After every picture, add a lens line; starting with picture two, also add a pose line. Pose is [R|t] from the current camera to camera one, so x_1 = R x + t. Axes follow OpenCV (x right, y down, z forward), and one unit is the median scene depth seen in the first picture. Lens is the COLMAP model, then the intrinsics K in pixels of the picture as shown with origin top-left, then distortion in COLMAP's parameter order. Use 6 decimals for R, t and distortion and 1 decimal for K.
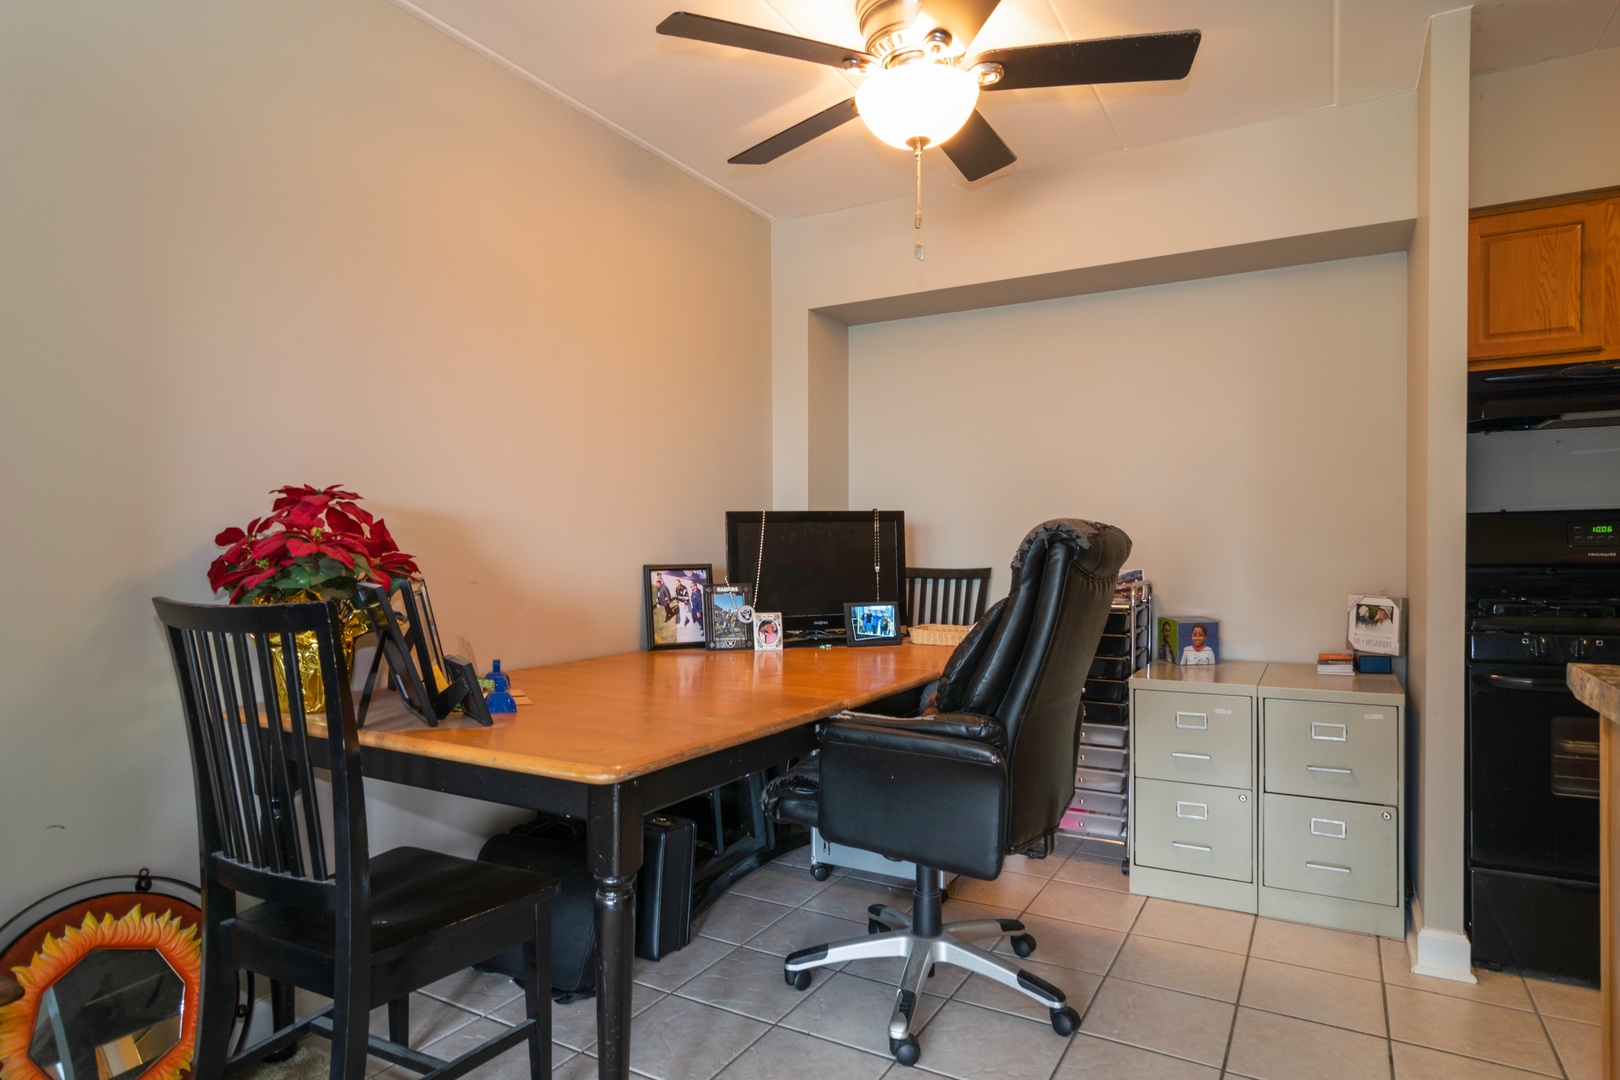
lens RADIAL K [[892.5, 0, 817.3], [0, 892.5, 572.1], [0, 0, 1]] dist [-0.003862, -0.000177]
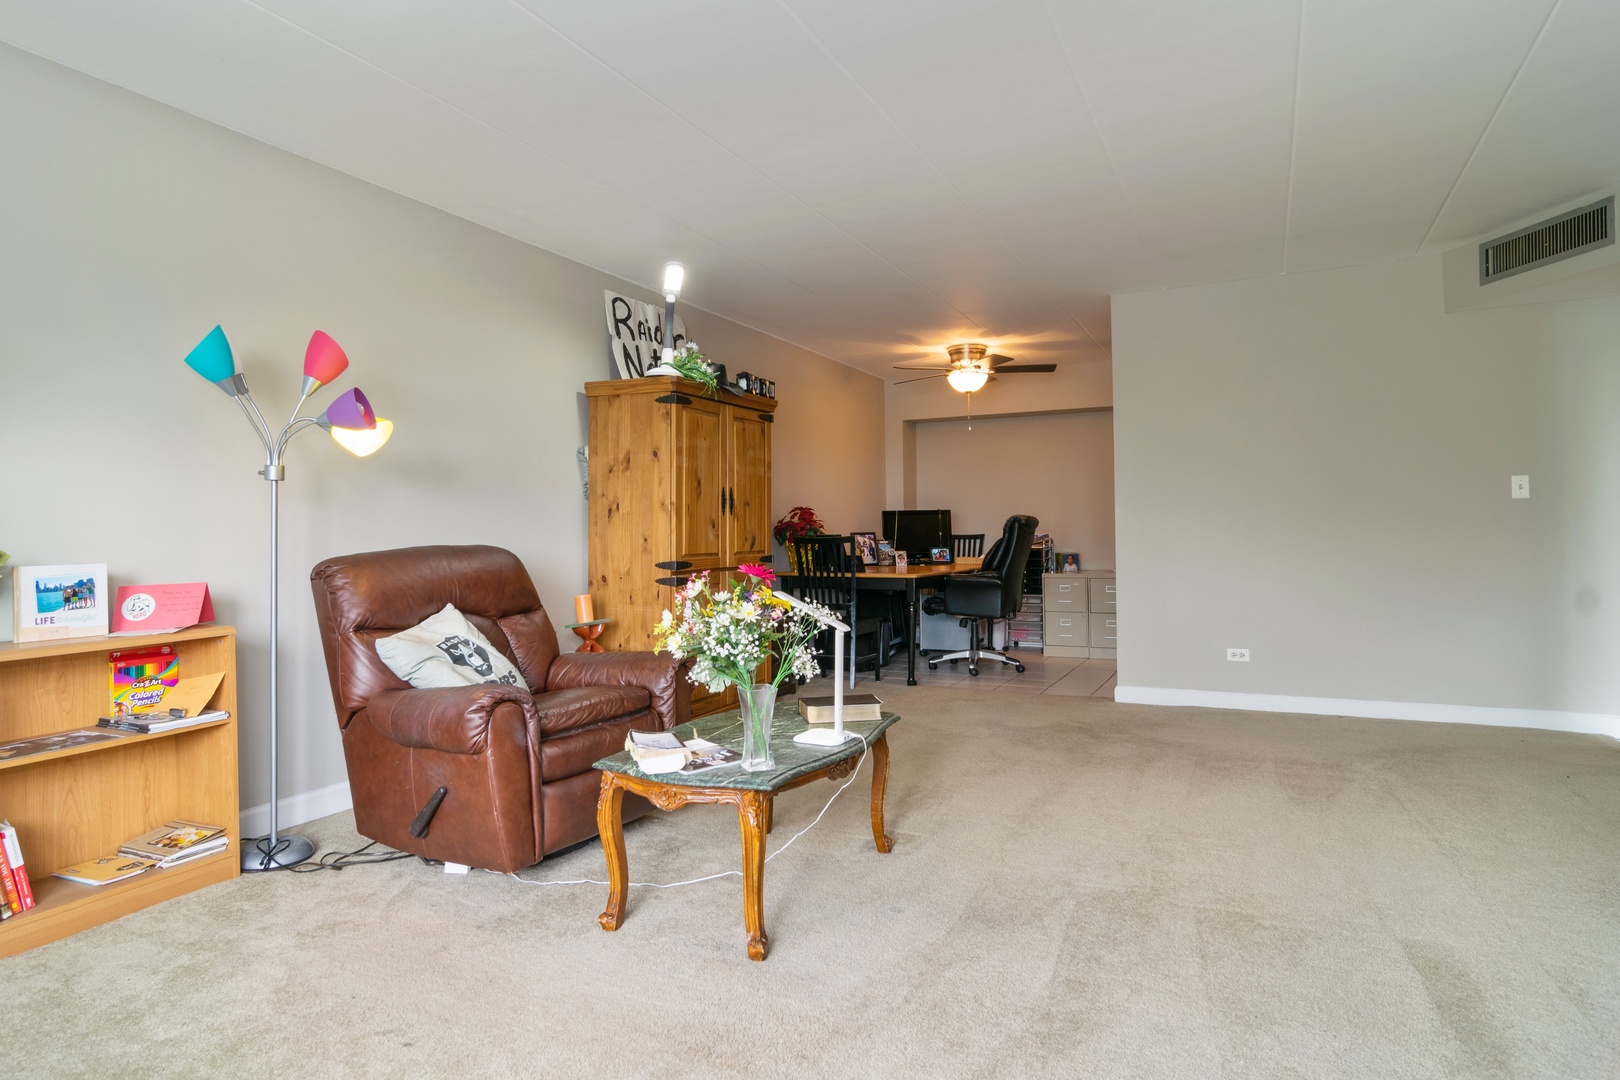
lens RADIAL K [[892.5, 0, 811.0], [0, 892.5, 536.4], [0, 0, 1]] dist [-0.003862, -0.000177]
pose [[0.998652, -0.008892, 0.051142, -0.431086], [0.010206, 0.999623, -0.025490, 0.064256], [-0.050896, 0.025977, 0.998366, -1.481168]]
